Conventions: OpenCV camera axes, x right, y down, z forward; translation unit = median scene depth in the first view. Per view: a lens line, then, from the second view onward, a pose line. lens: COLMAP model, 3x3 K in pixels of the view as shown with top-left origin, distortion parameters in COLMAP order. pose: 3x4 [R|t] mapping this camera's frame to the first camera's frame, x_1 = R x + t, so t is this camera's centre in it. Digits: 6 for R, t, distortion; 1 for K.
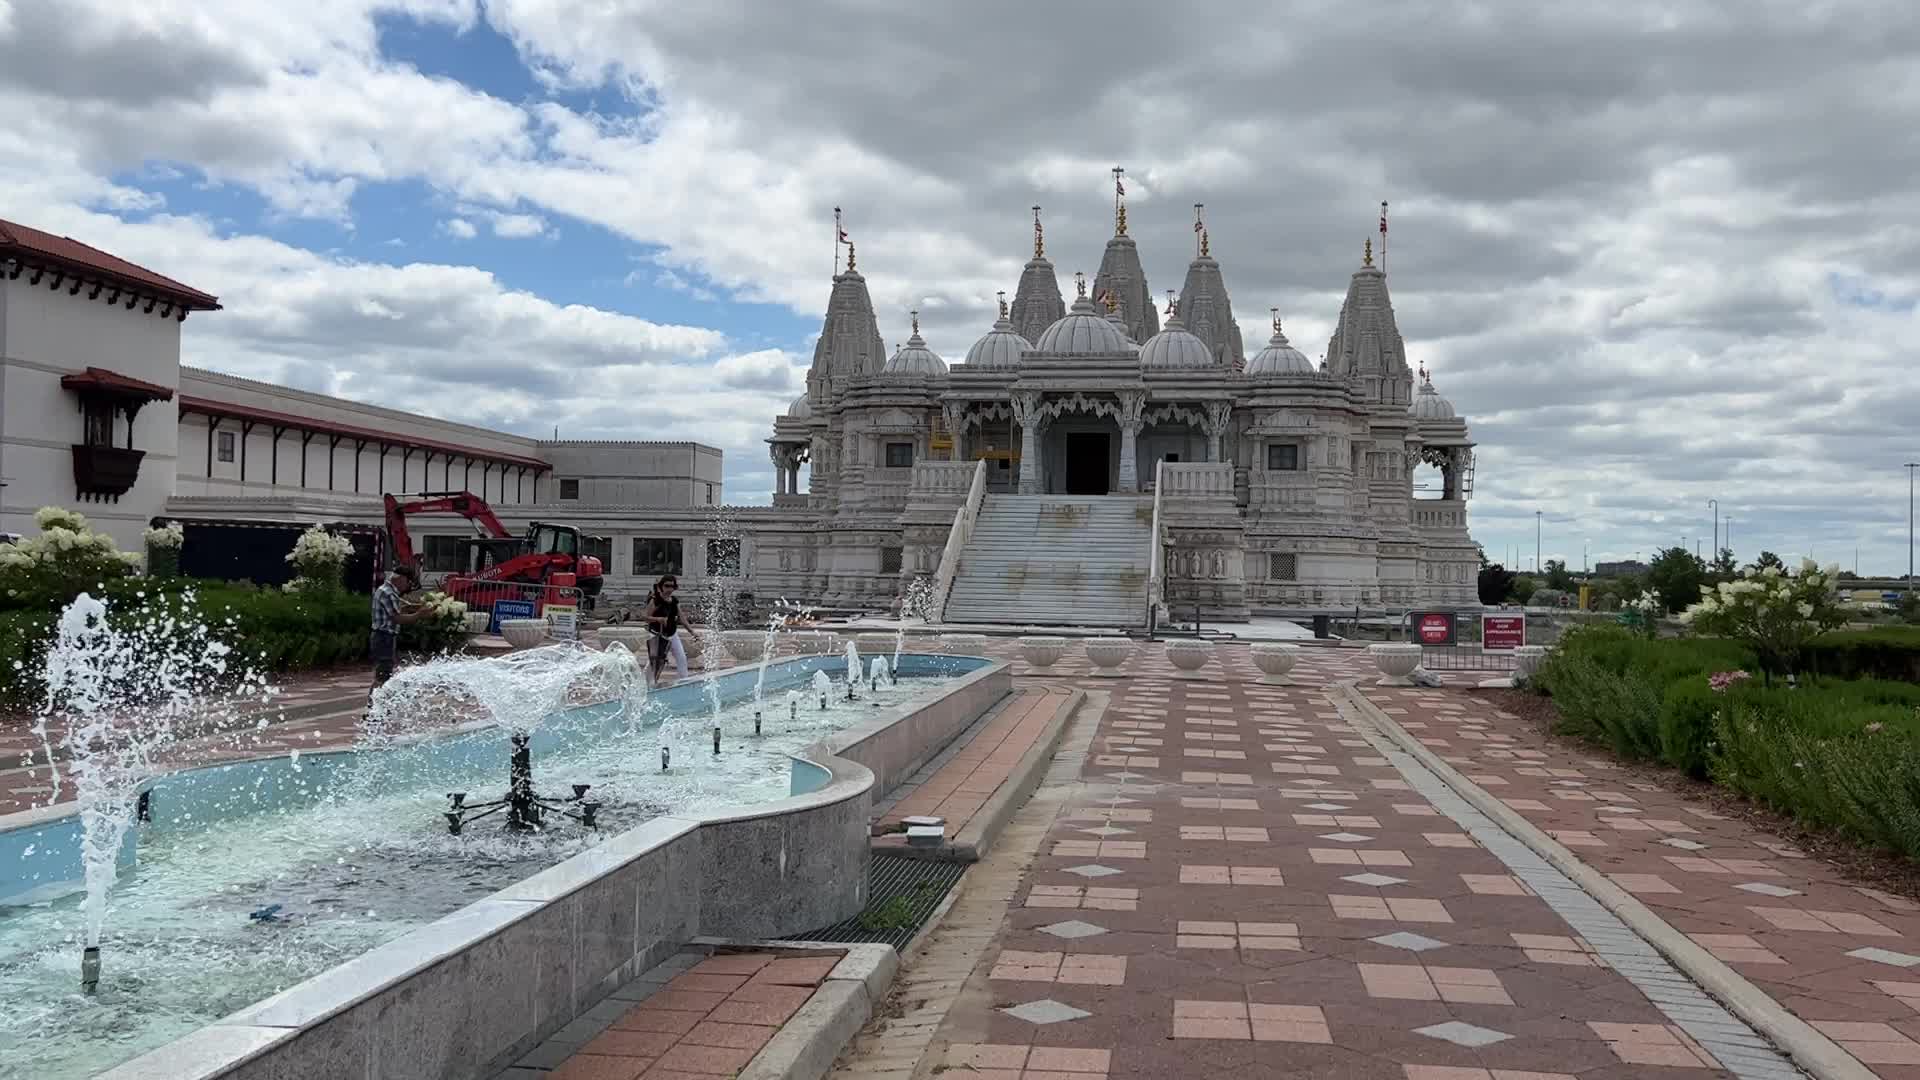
lens RADIAL K [[1619.1, 0, 960.0], [0, 1619.1, 540.0], [0, 0, 1]] dist [0.204802, -0.746459]
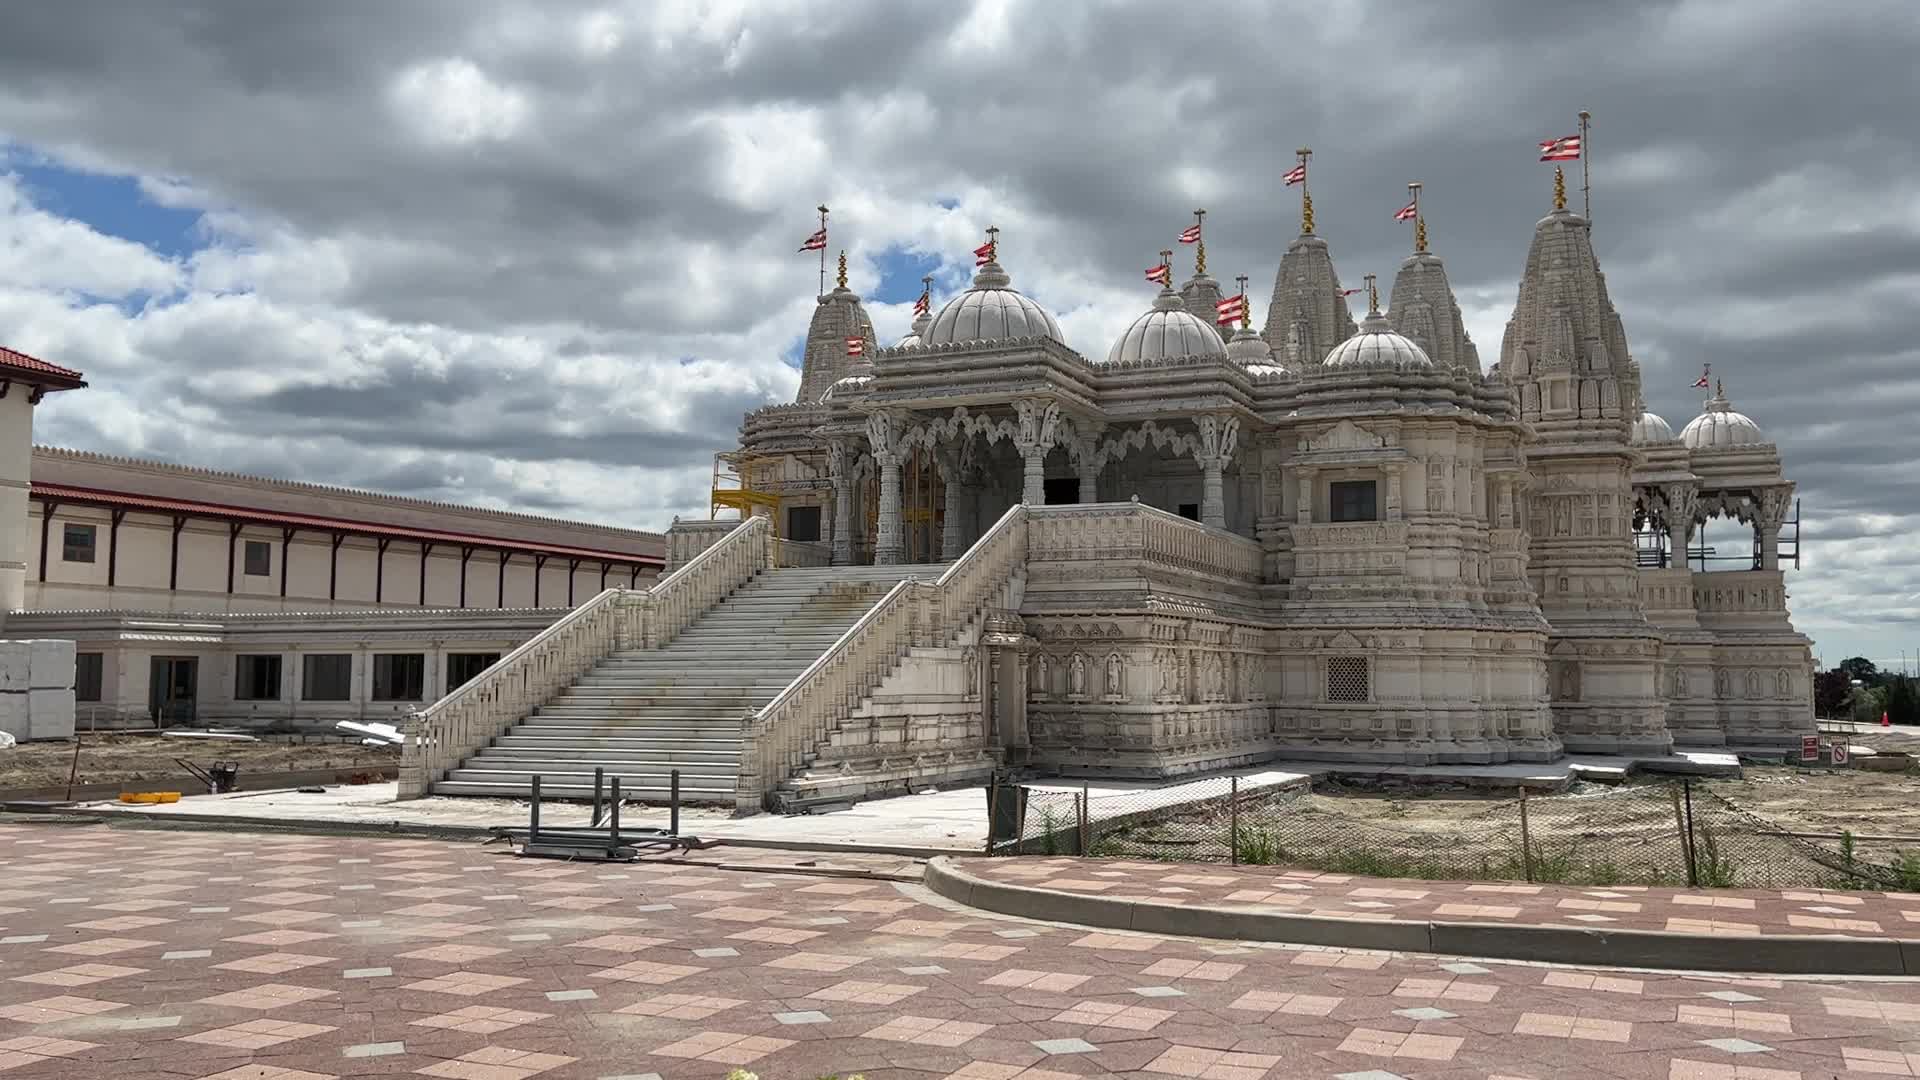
lens RADIAL K [[1641.3, 0, 960.0], [0, 1641.3, 540.0], [0, 0, 1]] dist [0.169012, -0.523165]
pose [[0.959036, -0.038169, -0.280699, 0.232299], [0.018490, 0.997202, -0.072425, 0.006507], [0.282679, 0.064268, 0.957059, 0.361278]]
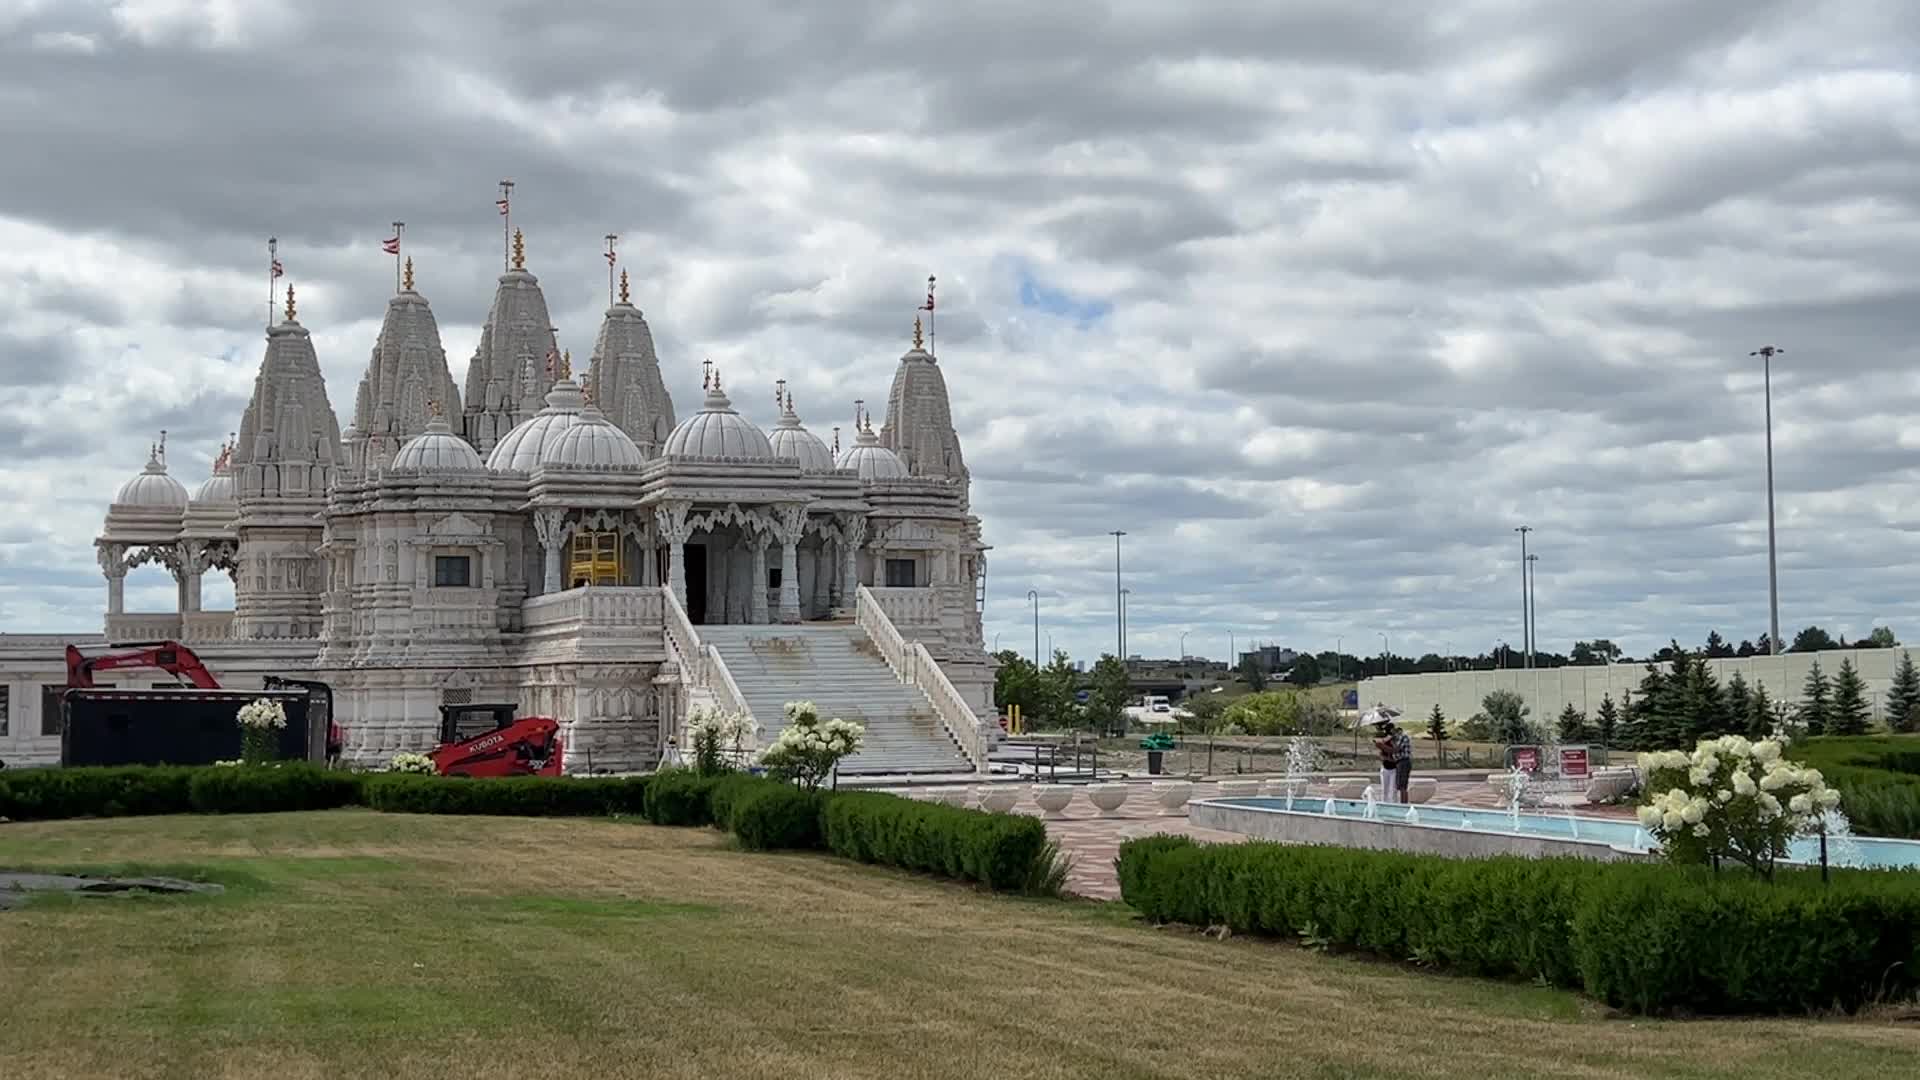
lens RADIAL K [[2515.3, 0, 960.2], [0, 2515.3, 500.3], [0, 0, 1]] dist [0.147570, -0.002858]
pose [[0.883976, 0.008400, 0.467456, -0.413239], [0.016201, 0.998688, -0.048582, -0.023819], [-0.467251, 0.050518, 0.882680, -0.220092]]
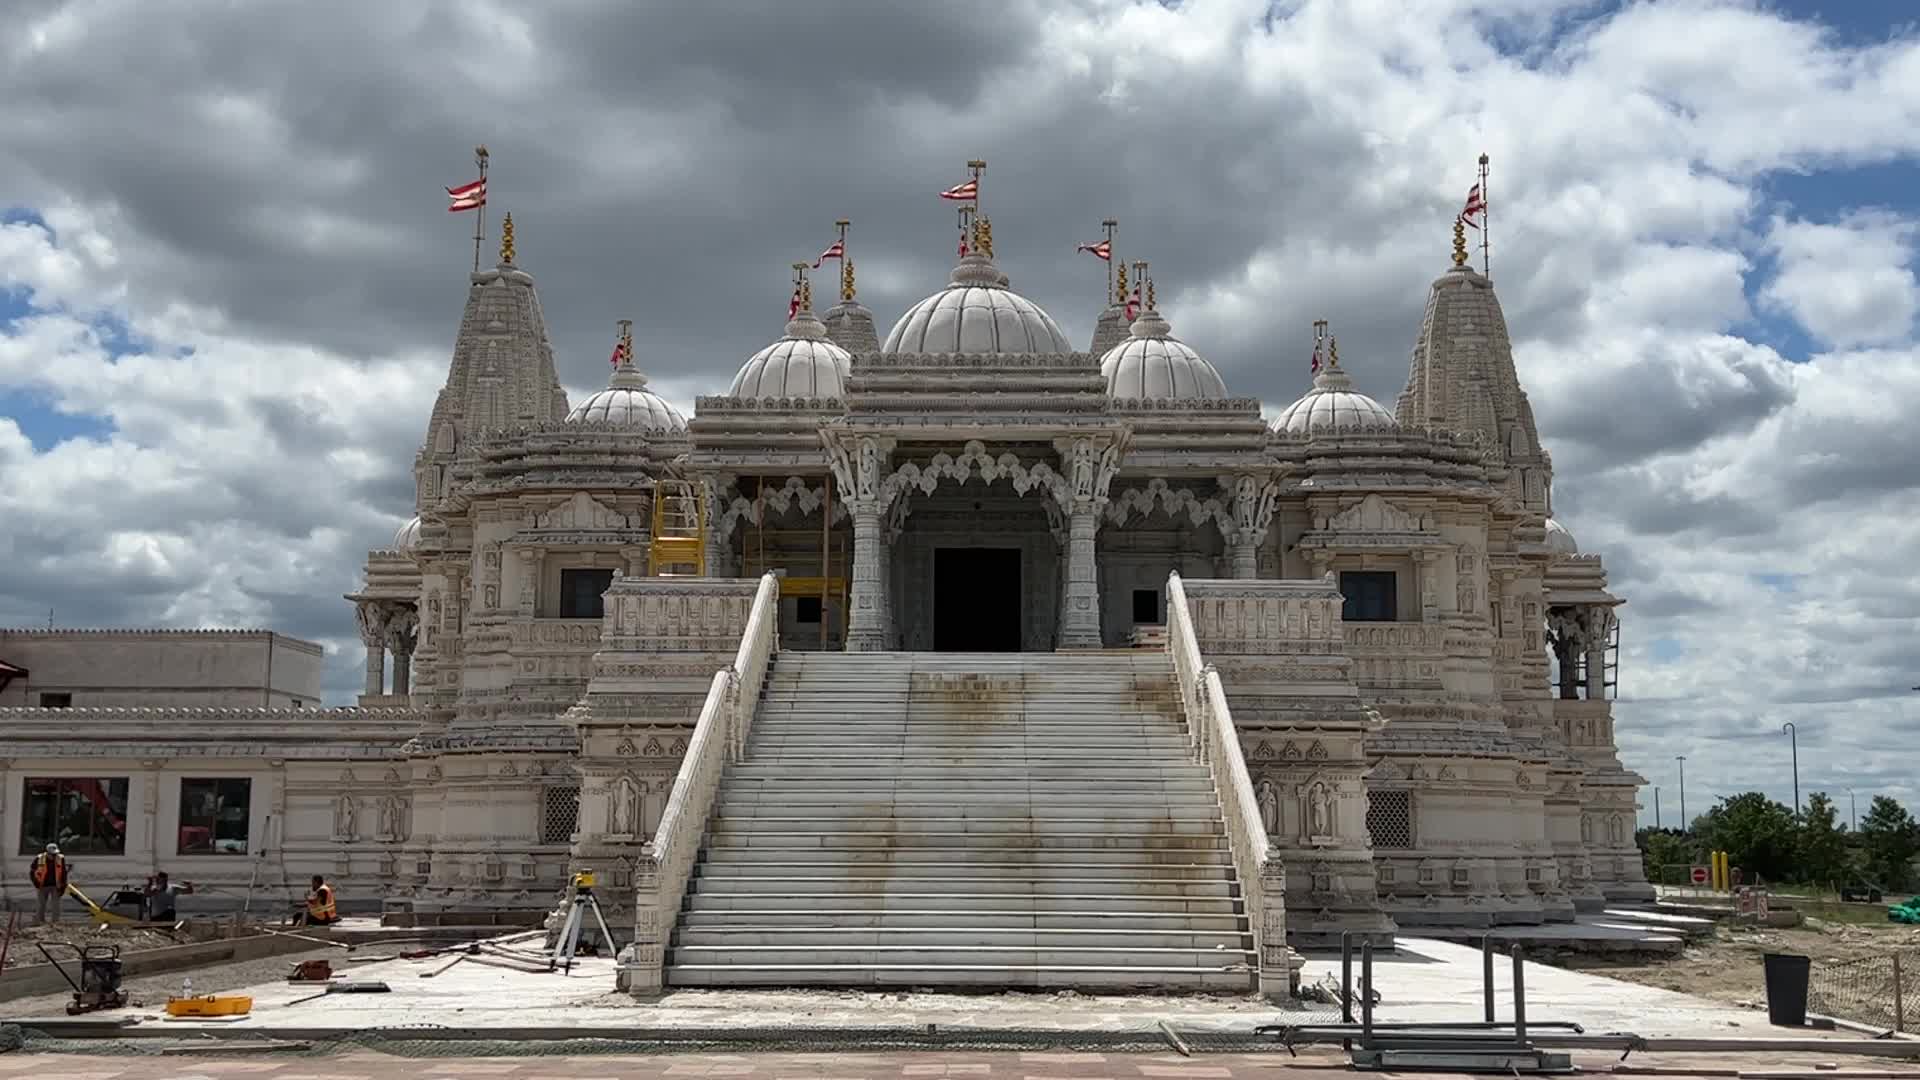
lens RADIAL K [[2077.8, 0, 960.0], [0, 2077.8, 540.0], [0, 0, 1]] dist [0.186163, -0.435147]
pose [[0.992829, 0.004949, 0.119438, -0.001963], [0.009425, 0.992791, -0.119487, 0.007283], [-0.119168, 0.119756, 0.985625, 0.387480]]
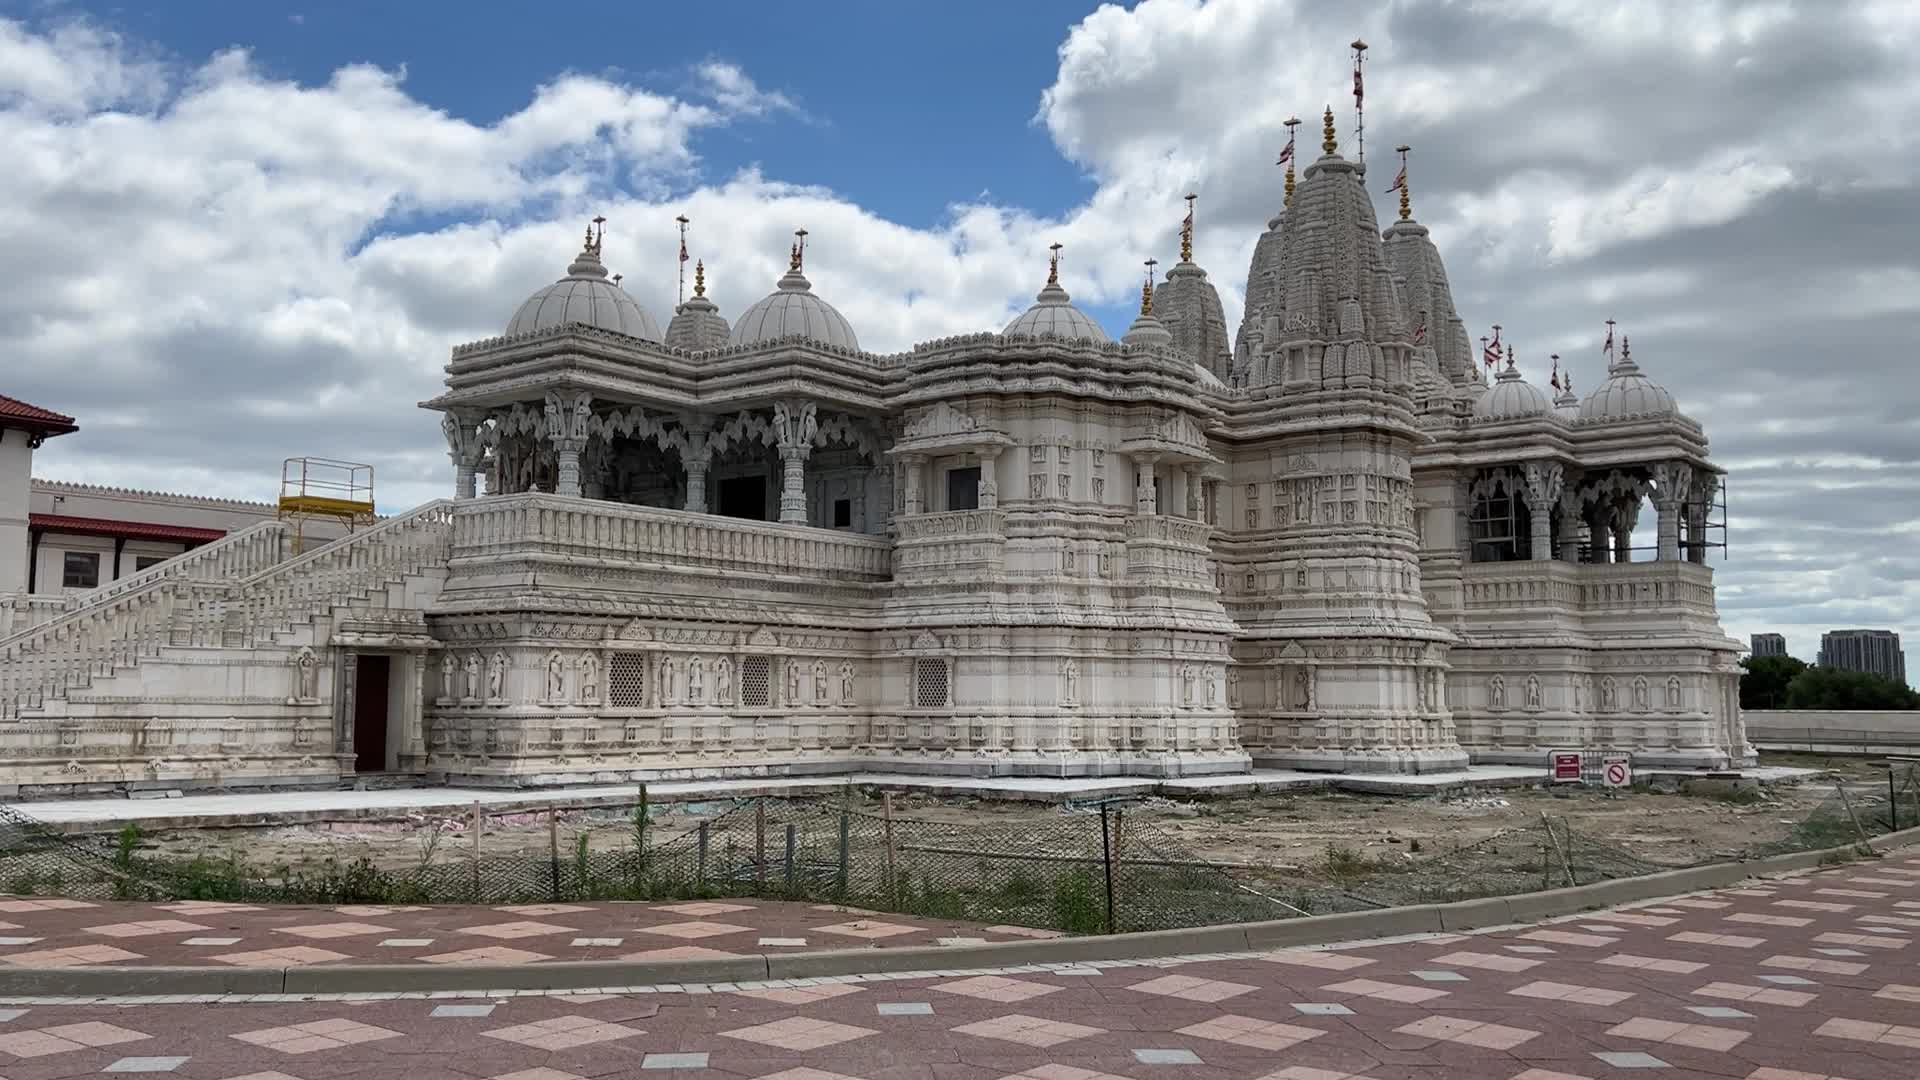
lens RADIAL K [[1631.1, 0, 960.0], [0, 1631.1, 540.0], [0, 0, 1]] dist [0.110745, -0.189414]
pose [[0.859260, -0.064756, -0.507423, 0.486579], [0.020793, 0.995557, -0.091840, 0.018869], [0.511116, 0.068364, 0.856789, 0.518878]]
